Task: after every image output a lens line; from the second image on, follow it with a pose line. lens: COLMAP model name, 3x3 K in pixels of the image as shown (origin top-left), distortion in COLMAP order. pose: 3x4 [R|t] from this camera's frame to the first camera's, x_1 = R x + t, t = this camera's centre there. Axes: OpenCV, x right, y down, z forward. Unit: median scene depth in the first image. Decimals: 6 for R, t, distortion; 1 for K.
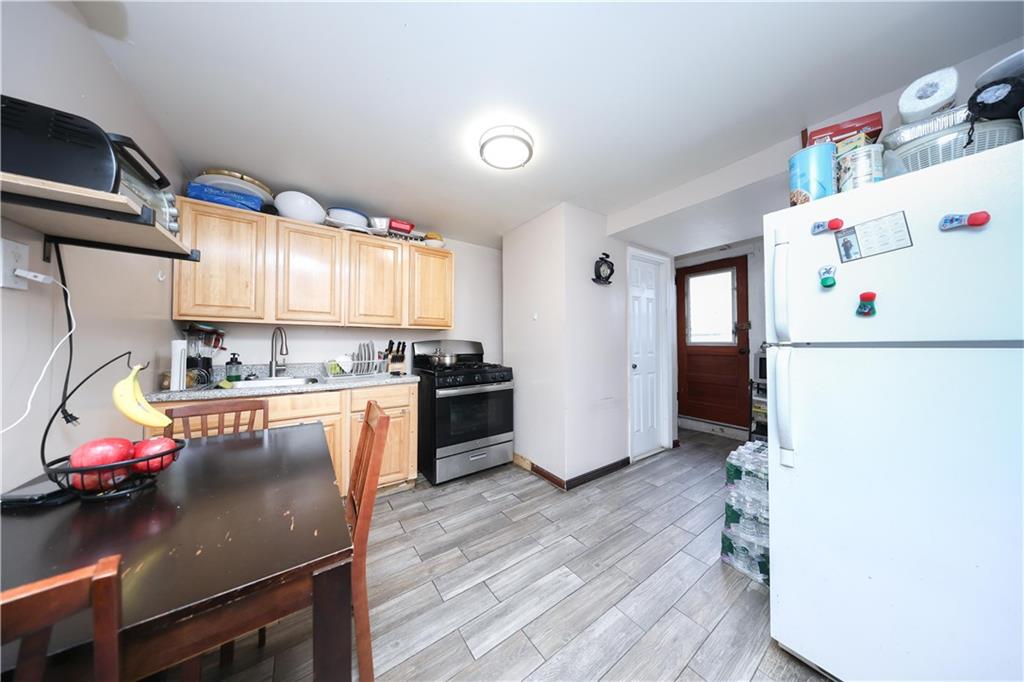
lens RADIAL K [[297.4, 0, 515.0], [0, 297.4, 341.7], [0, 0, 1]] dist [-0.000480, 0.000145]
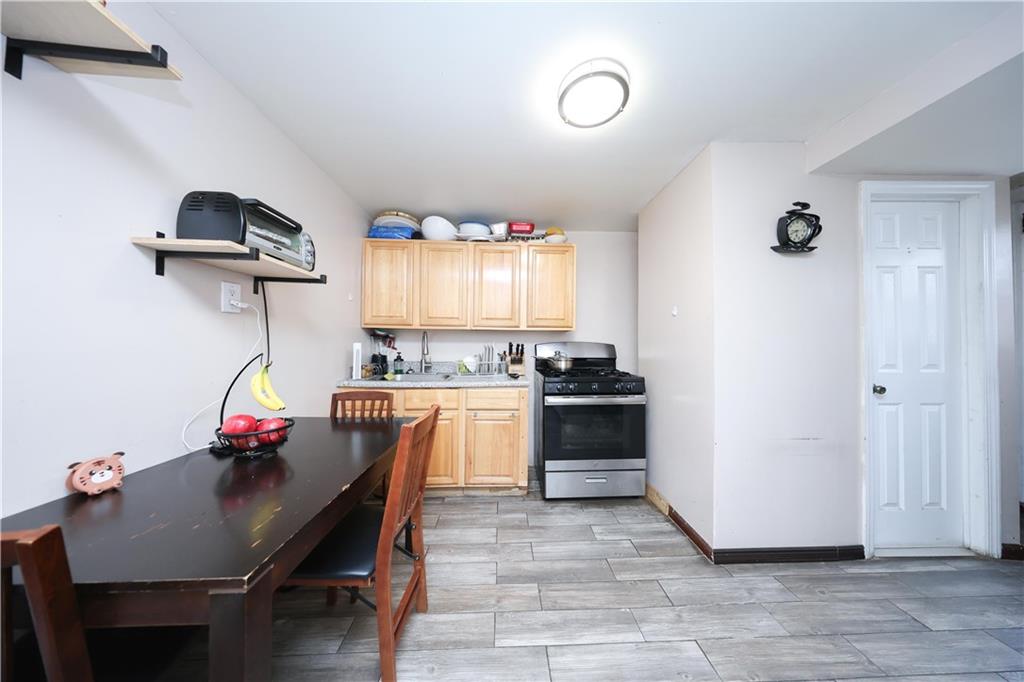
lens RADIAL K [[297.4, 0, 514.3], [0, 297.4, 341.8], [0, 0, 1]] dist [-0.000480, 0.000145]
pose [[0.835361, 0.002562, -0.549695, 0.161605], [-0.002506, 0.999996, 0.000854, -0.008955], [0.549695, 0.000664, 0.835365, 0.175366]]
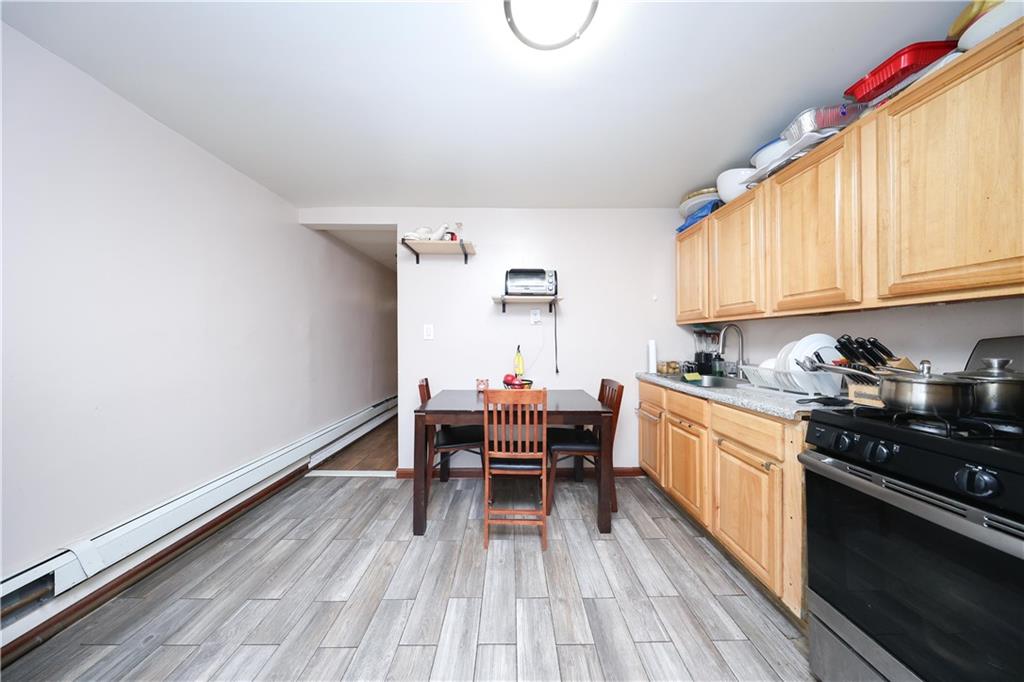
lens RADIAL K [[297.4, 0, 513.8], [0, 297.4, 342.2], [0, 0, 1]] dist [-0.000480, 0.000145]
pose [[-0.575434, 0.006242, -0.817825, 0.335079], [0.008738, 0.999961, 0.001484, 0.000494], [0.817802, -0.006292, -0.575466, 0.901558]]
